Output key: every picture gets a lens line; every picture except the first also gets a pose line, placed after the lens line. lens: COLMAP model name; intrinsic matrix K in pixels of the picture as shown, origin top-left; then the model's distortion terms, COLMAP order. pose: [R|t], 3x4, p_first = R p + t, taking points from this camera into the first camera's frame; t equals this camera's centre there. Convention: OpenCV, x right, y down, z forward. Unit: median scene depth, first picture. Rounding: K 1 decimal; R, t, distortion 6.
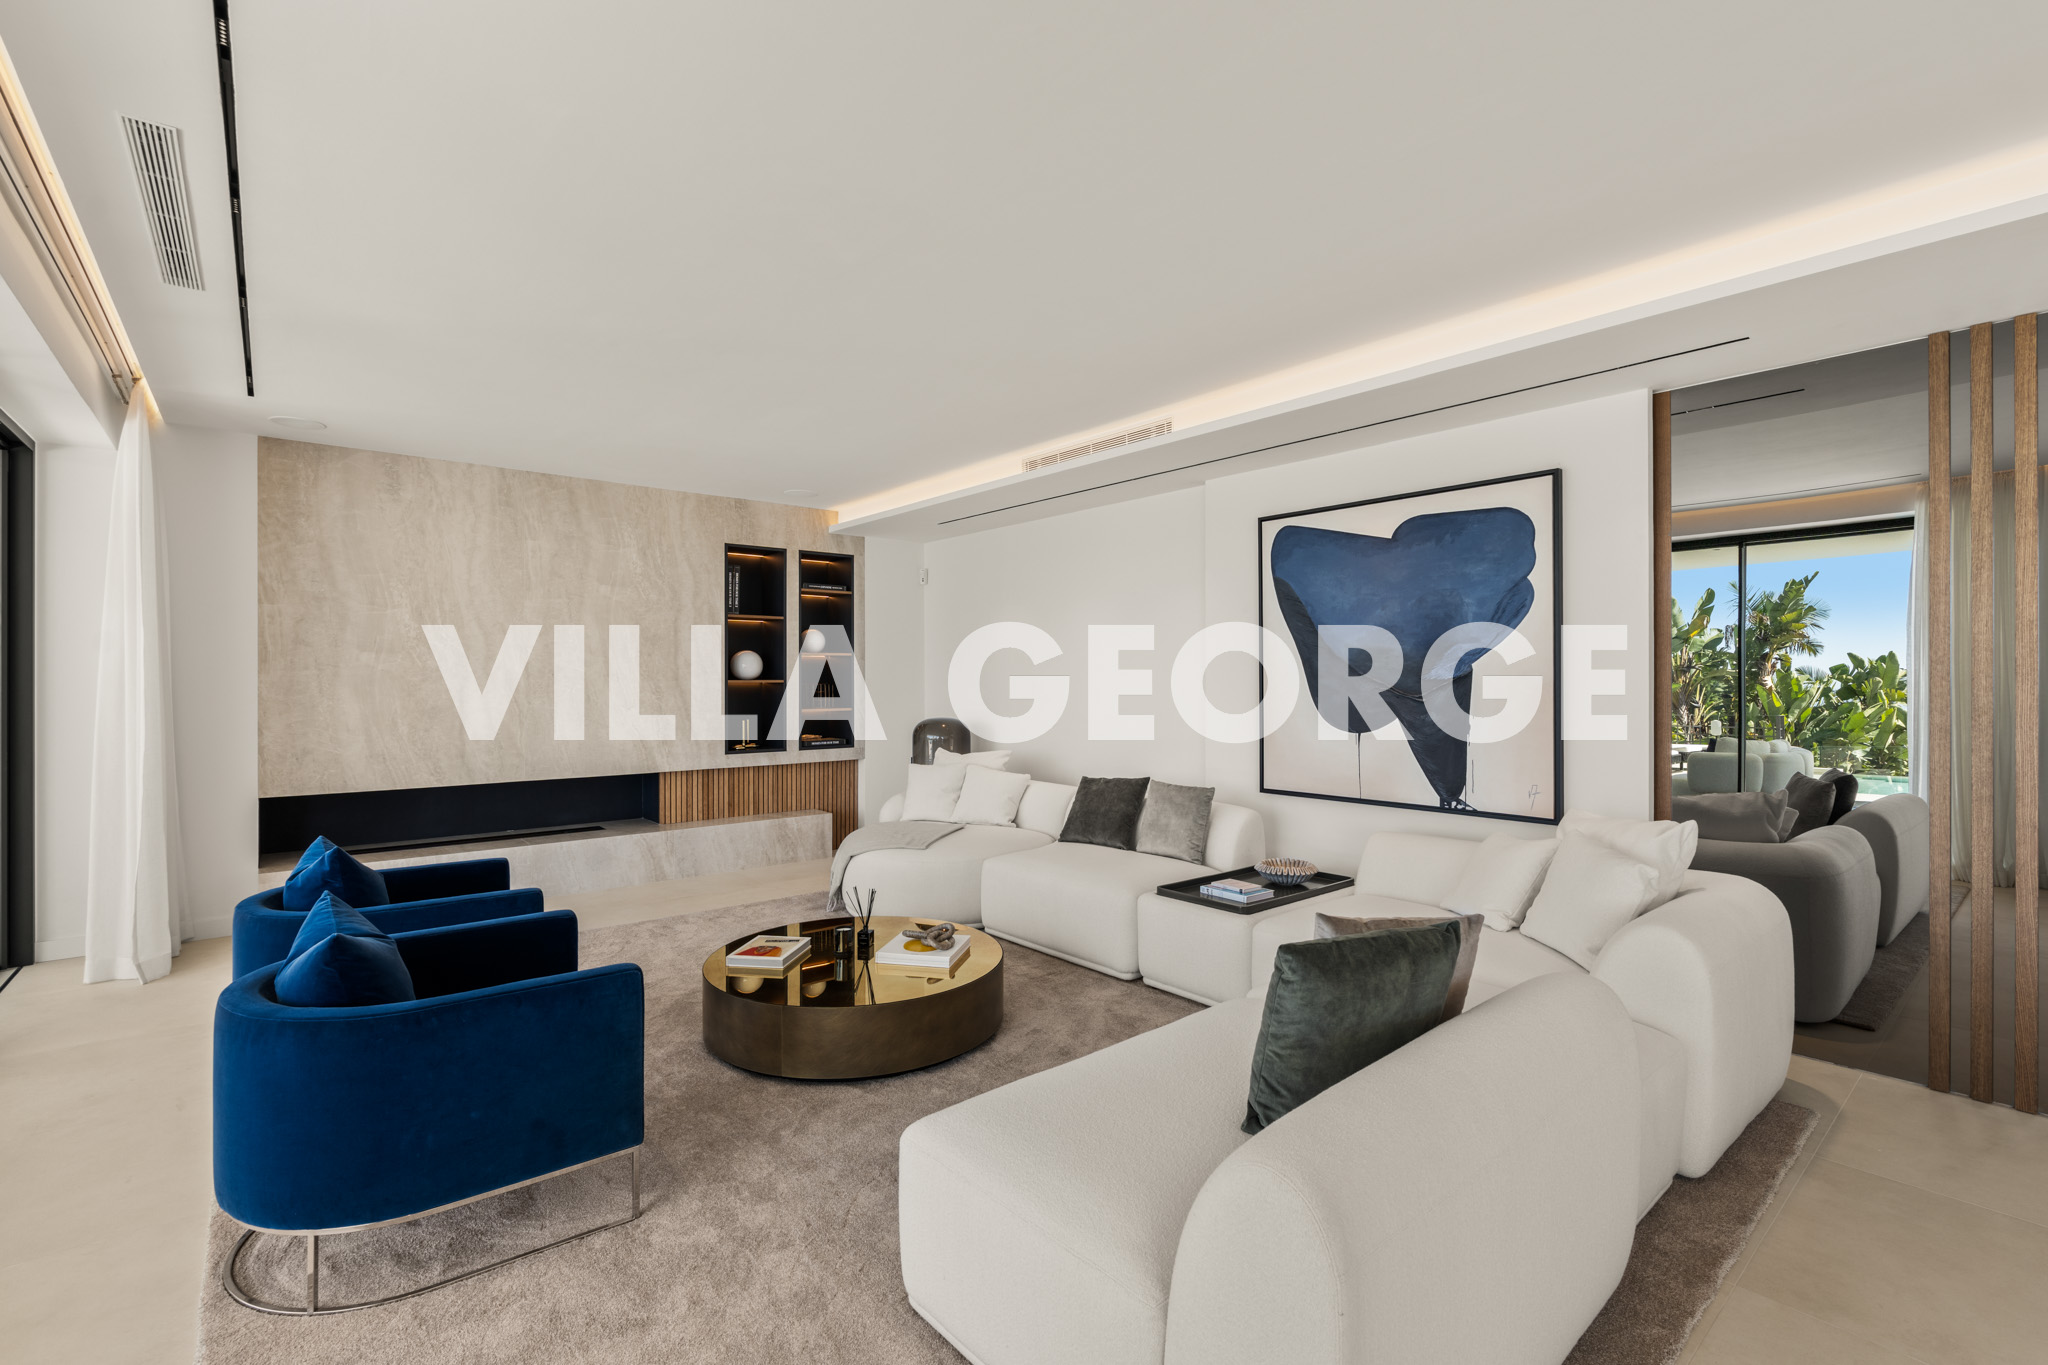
lens RADIAL K [[917.1, 0, 1013.4], [0, 917.1, 673.6], [0, 0, 1]] dist [-0.005275, -0.000316]
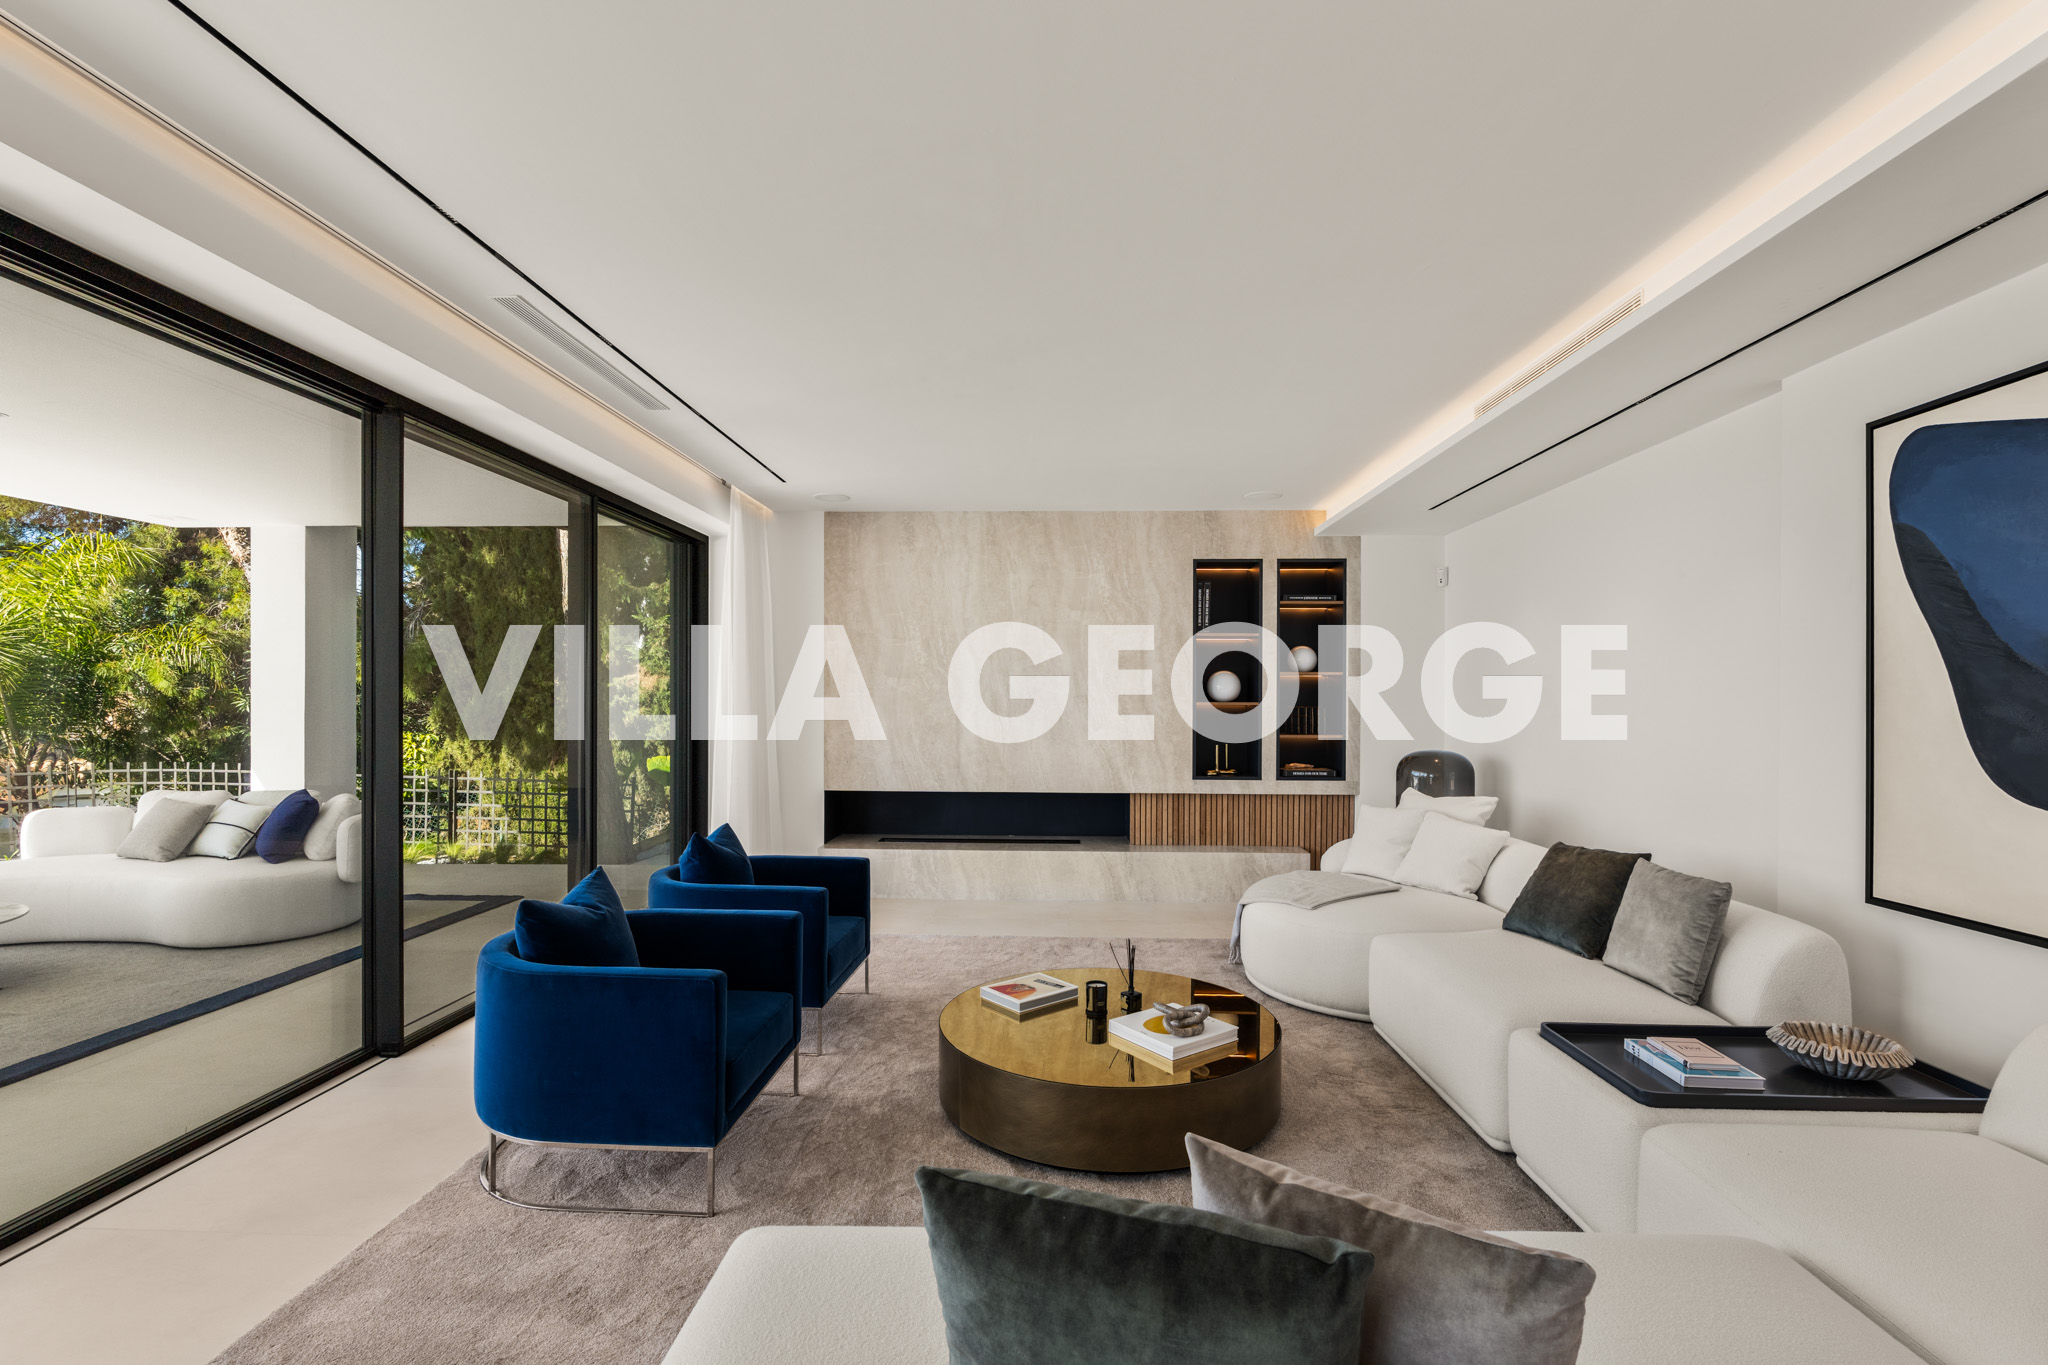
lens RADIAL K [[917.1, 0, 1018.0], [0, 917.1, 701.9], [0, 0, 1]] dist [-0.005275, -0.000316]
pose [[0.742164, 0.005769, -0.670193, 0.224820], [-0.001663, 0.999976, 0.006766, 0.000841], [0.670216, -0.003907, 0.742156, 0.192556]]
